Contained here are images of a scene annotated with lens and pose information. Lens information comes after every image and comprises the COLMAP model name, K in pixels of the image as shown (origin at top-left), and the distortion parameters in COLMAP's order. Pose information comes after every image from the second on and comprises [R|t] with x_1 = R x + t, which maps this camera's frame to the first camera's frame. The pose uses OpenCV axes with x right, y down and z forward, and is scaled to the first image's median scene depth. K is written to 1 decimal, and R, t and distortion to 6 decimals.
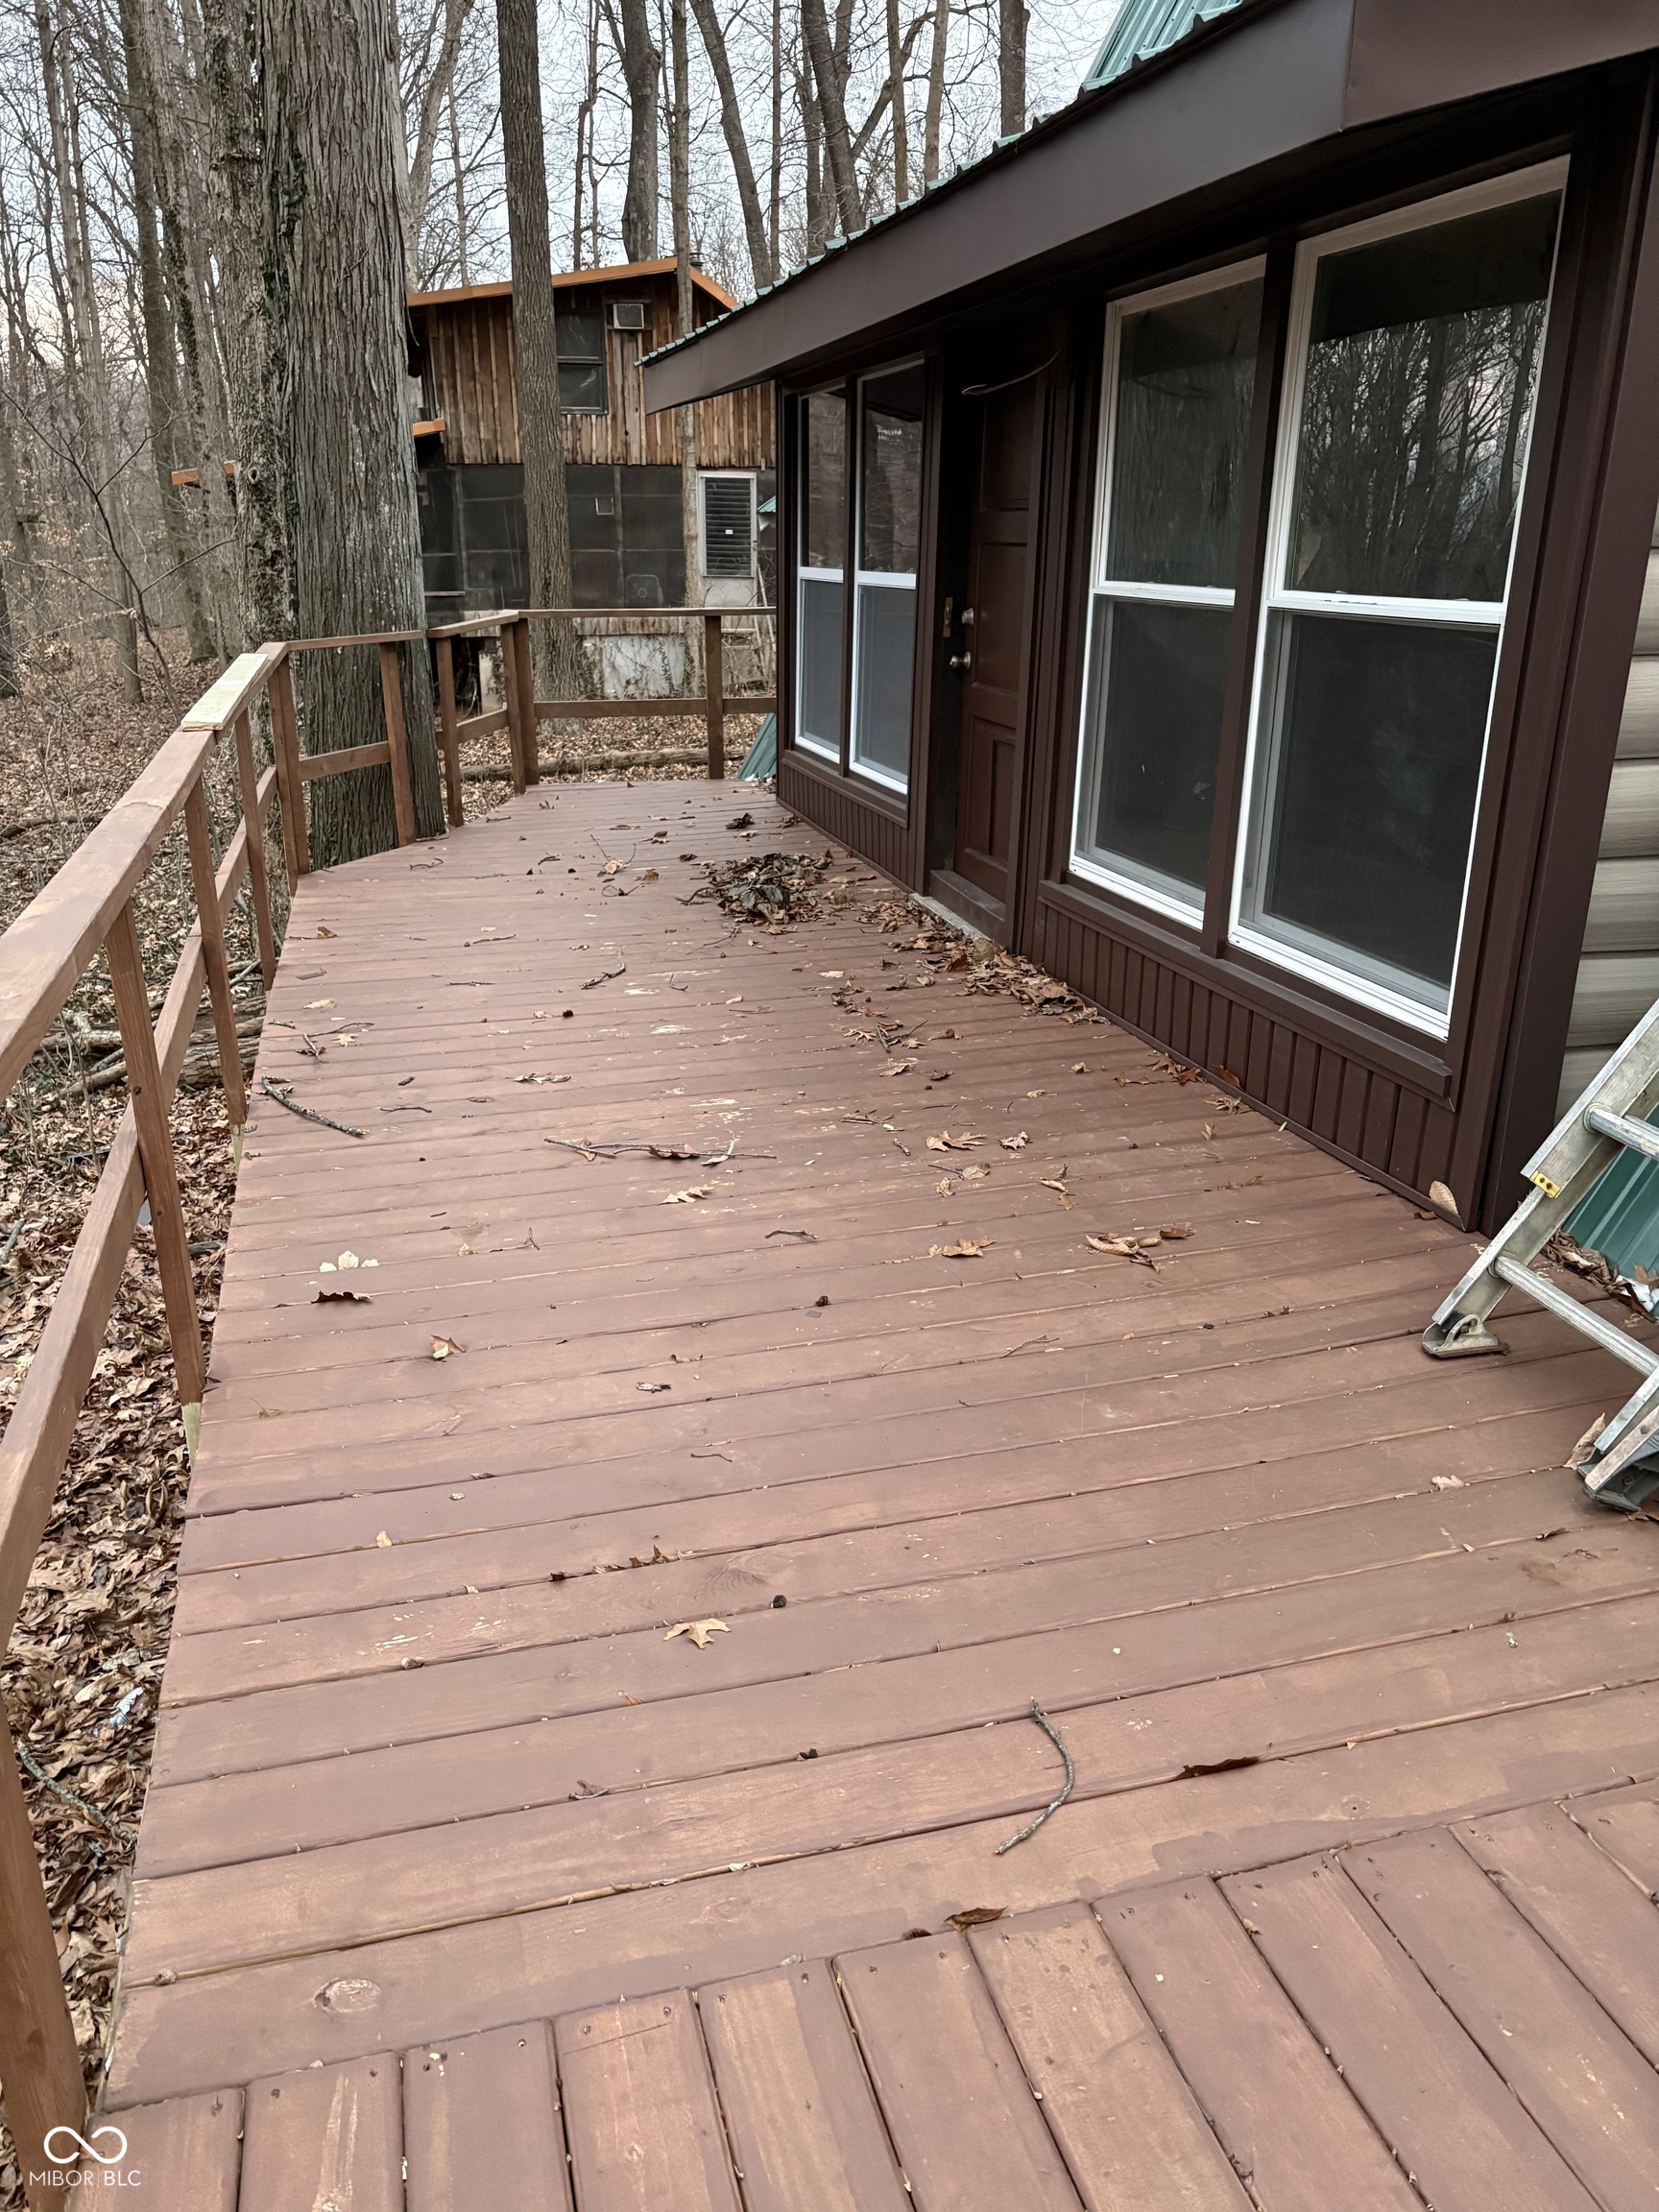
lens RADIAL K [[1676.0, 0, 829.5], [0, 1676.0, 1106.0], [0, 0, 1]] dist [0.105547, -0.204034]
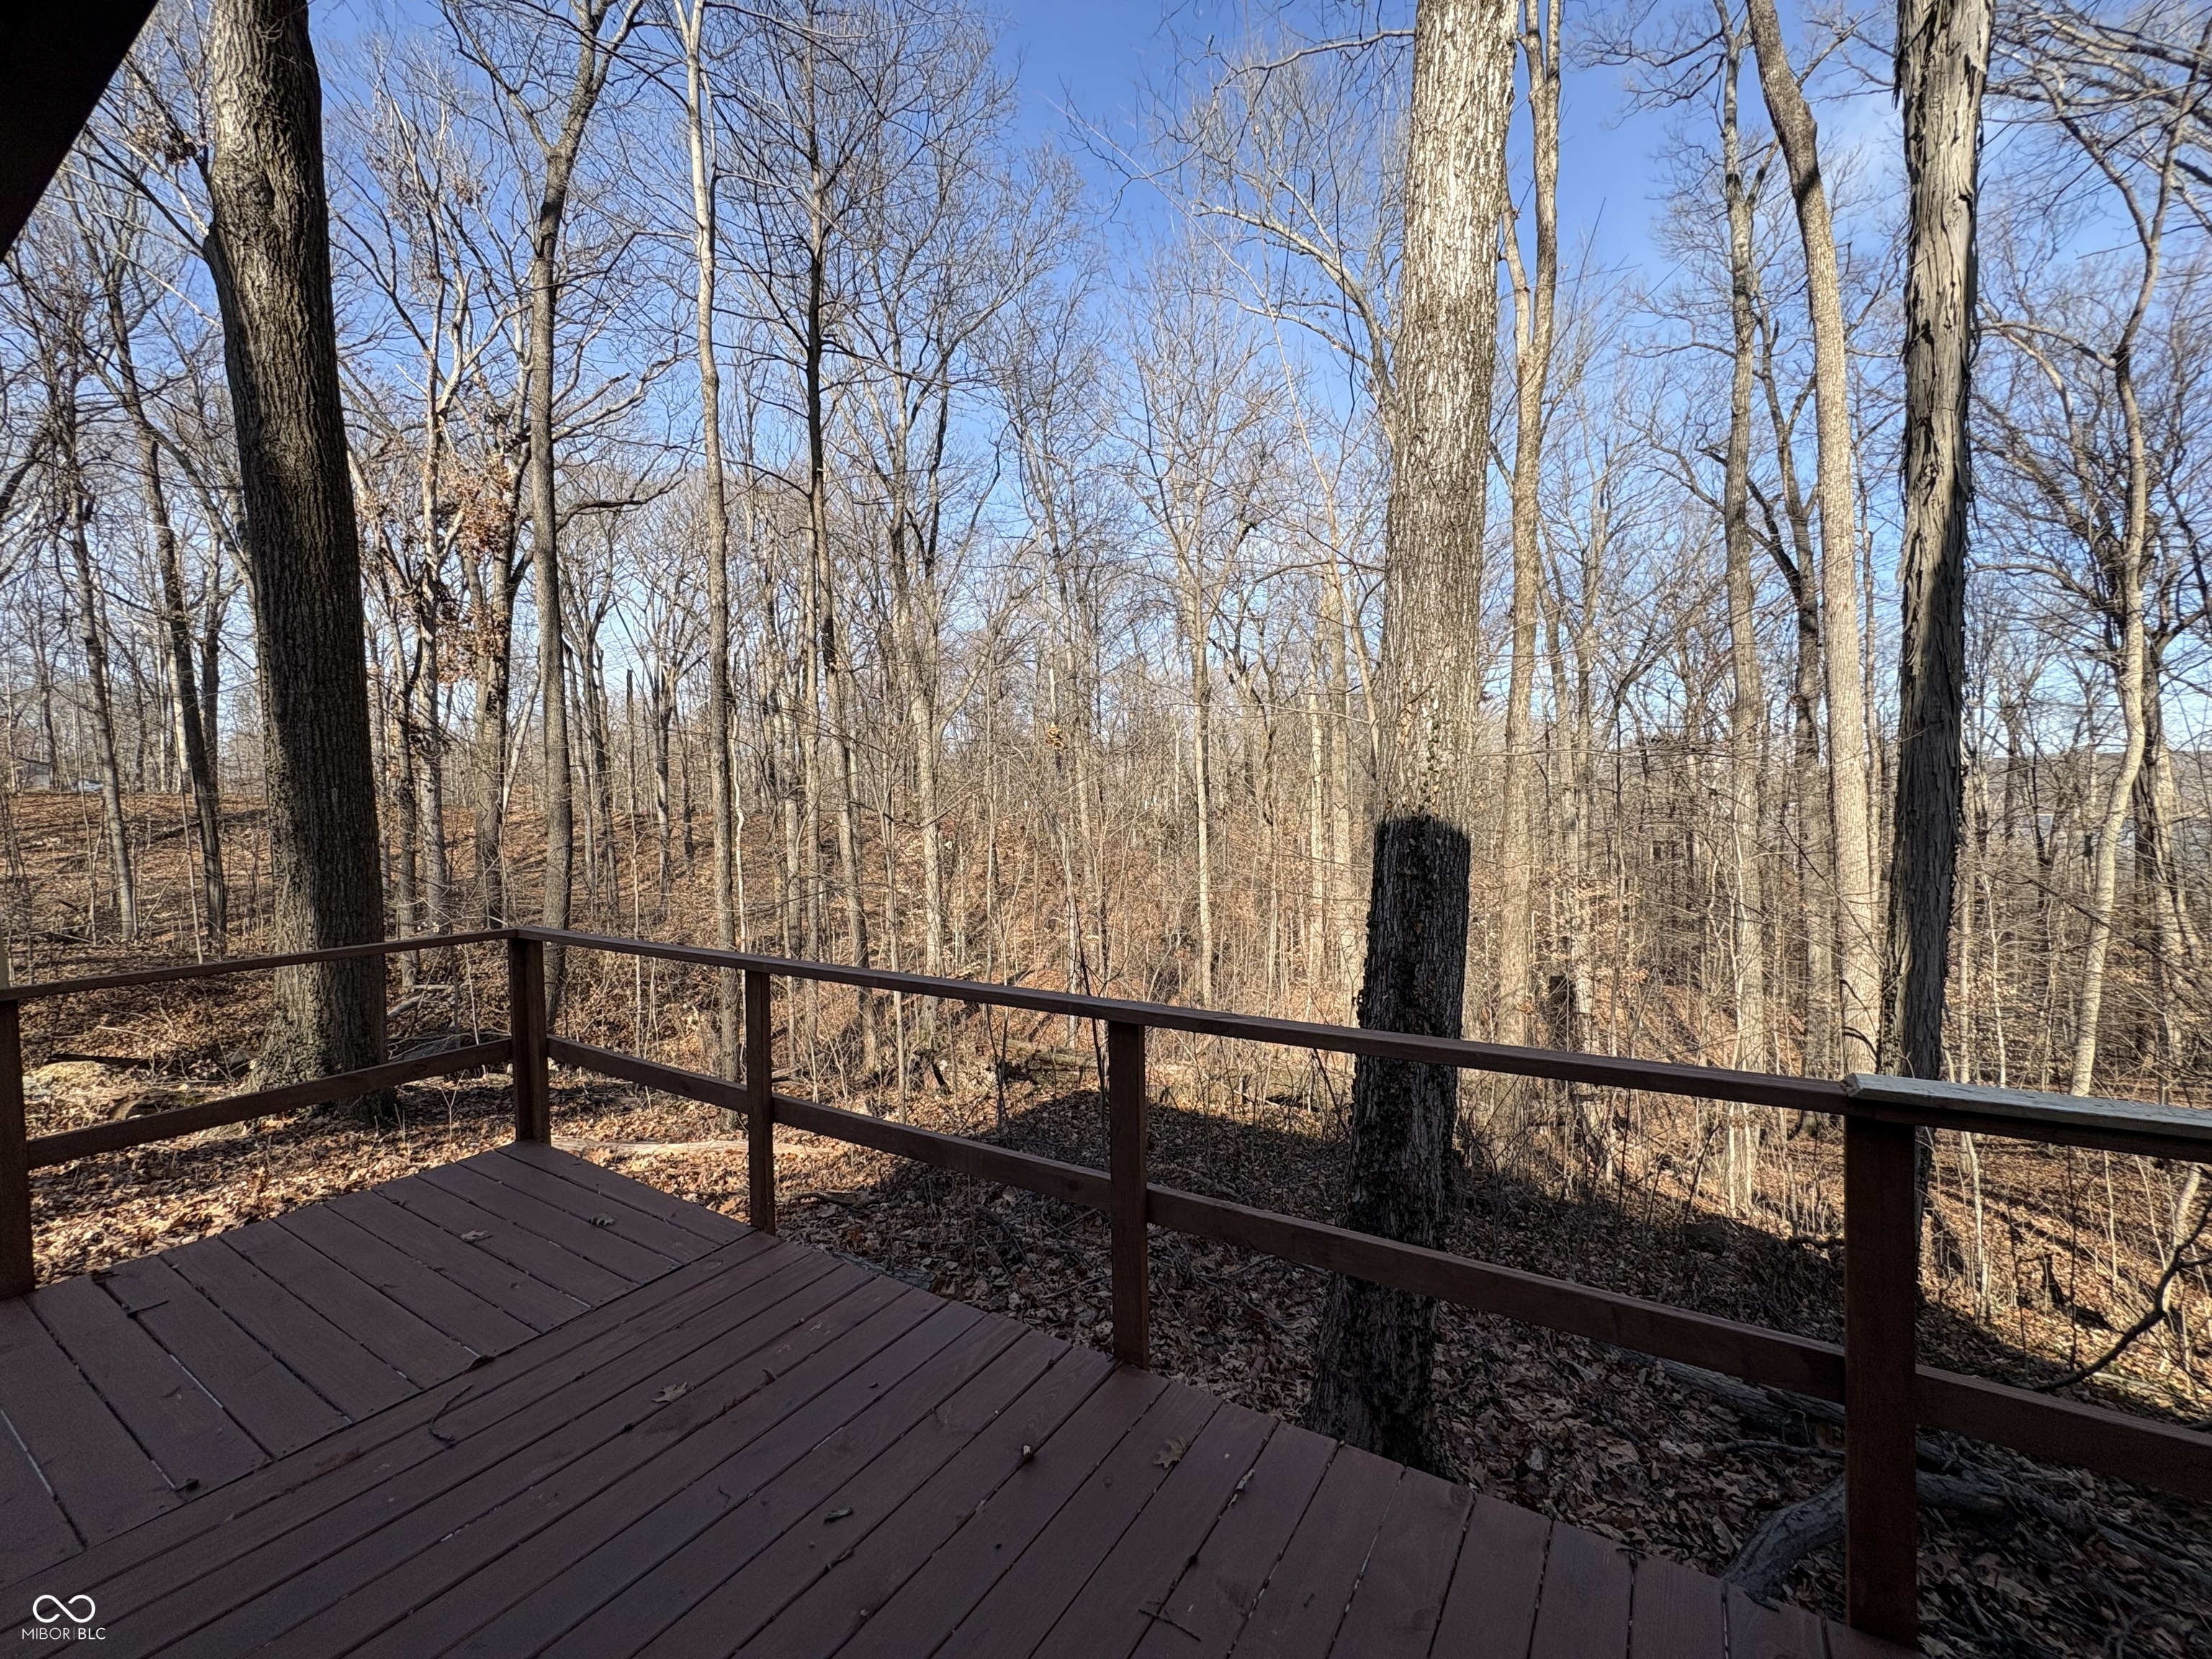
lens RADIAL K [[882.1, 0, 1107.1], [0, 882.1, 825.3], [0, 0, 1]] dist [0.001632, -0.000338]
pose [[-0.725183, 0.034484, -0.687692, 0.239340], [-0.201735, 0.944278, 0.260082, -0.688152], [0.658341, 0.327338, -0.677817, 1.875254]]
